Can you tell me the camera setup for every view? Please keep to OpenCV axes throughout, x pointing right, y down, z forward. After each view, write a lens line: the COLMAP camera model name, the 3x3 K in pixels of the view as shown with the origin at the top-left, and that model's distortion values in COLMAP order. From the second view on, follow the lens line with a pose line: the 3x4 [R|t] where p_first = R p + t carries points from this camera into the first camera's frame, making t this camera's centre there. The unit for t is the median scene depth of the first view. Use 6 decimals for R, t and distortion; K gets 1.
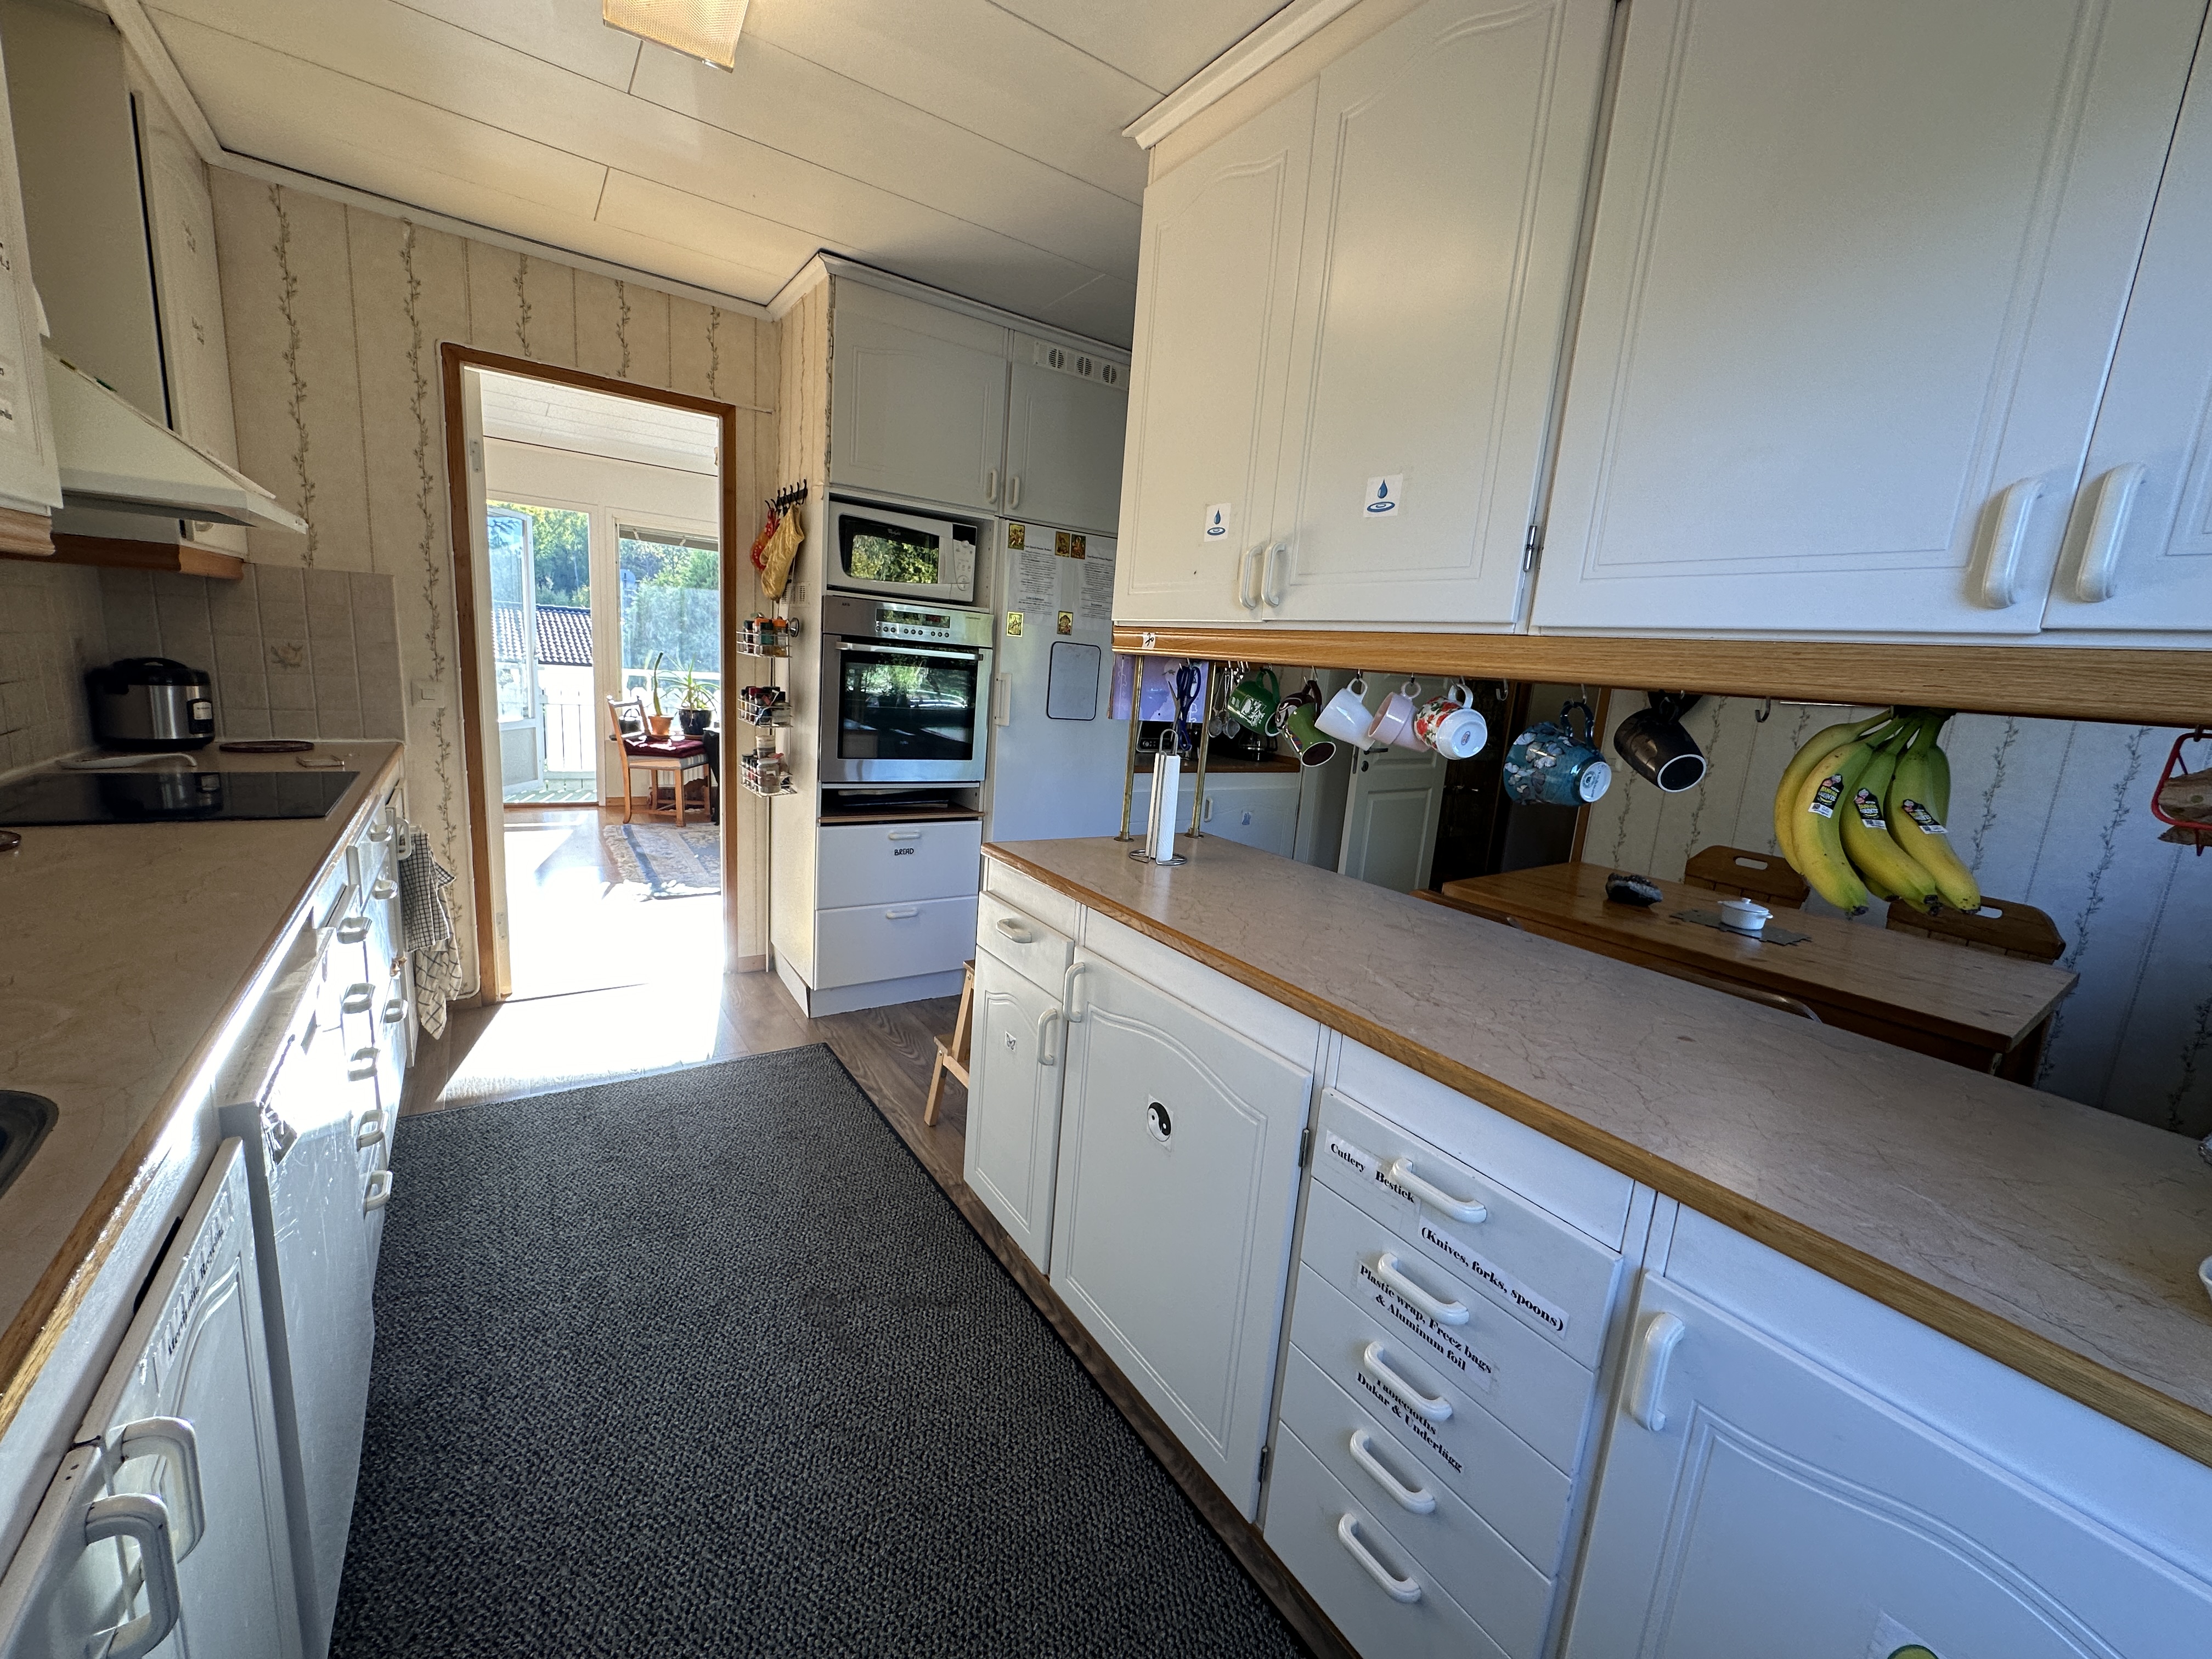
lens RADIAL K [[884.4, 0, 1104.0], [0, 884.4, 833.8], [0, 0, 1]] dist [-0.011225, -0.000191]
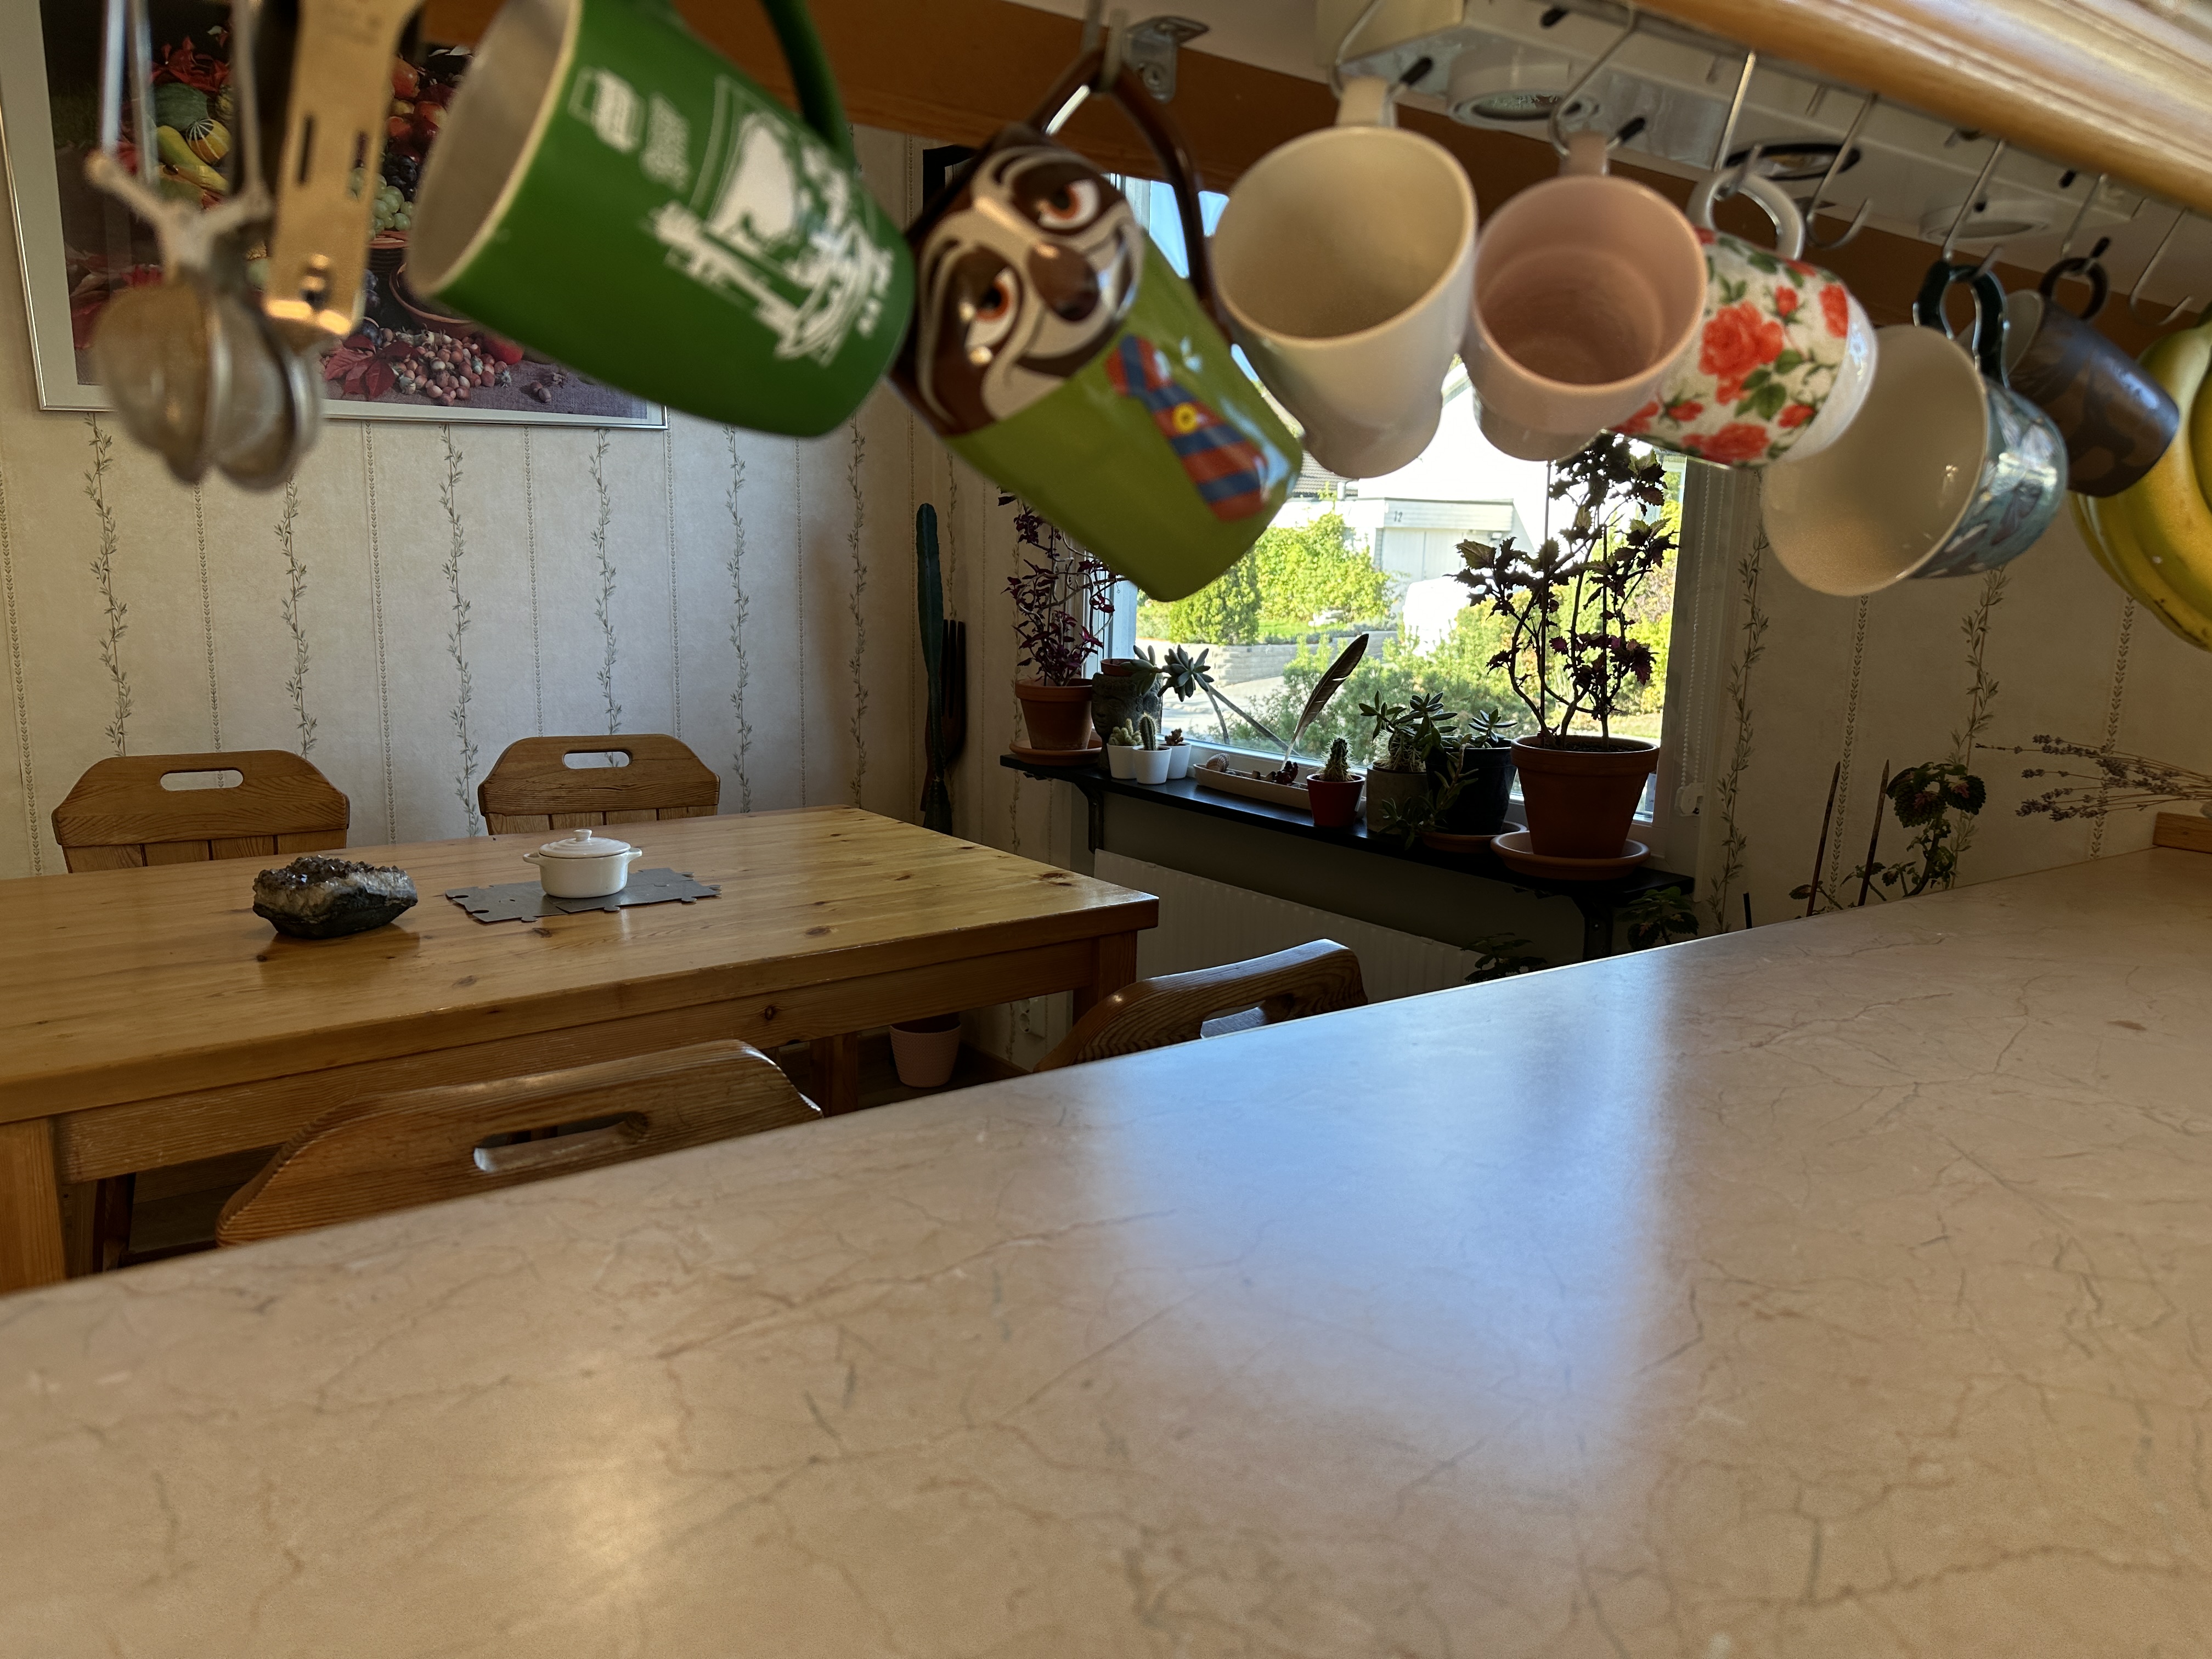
lens RADIAL K [[1530.6, 0, 1106.0], [0, 1530.6, 829.5], [0, 0, 1]] dist [0.037305, -0.002980]
pose [[-0.042310, -0.248860, 0.967615, -0.051553], [0.165587, 0.953342, 0.252430, -0.083432], [-0.985287, 0.170904, 0.000872, 0.729320]]
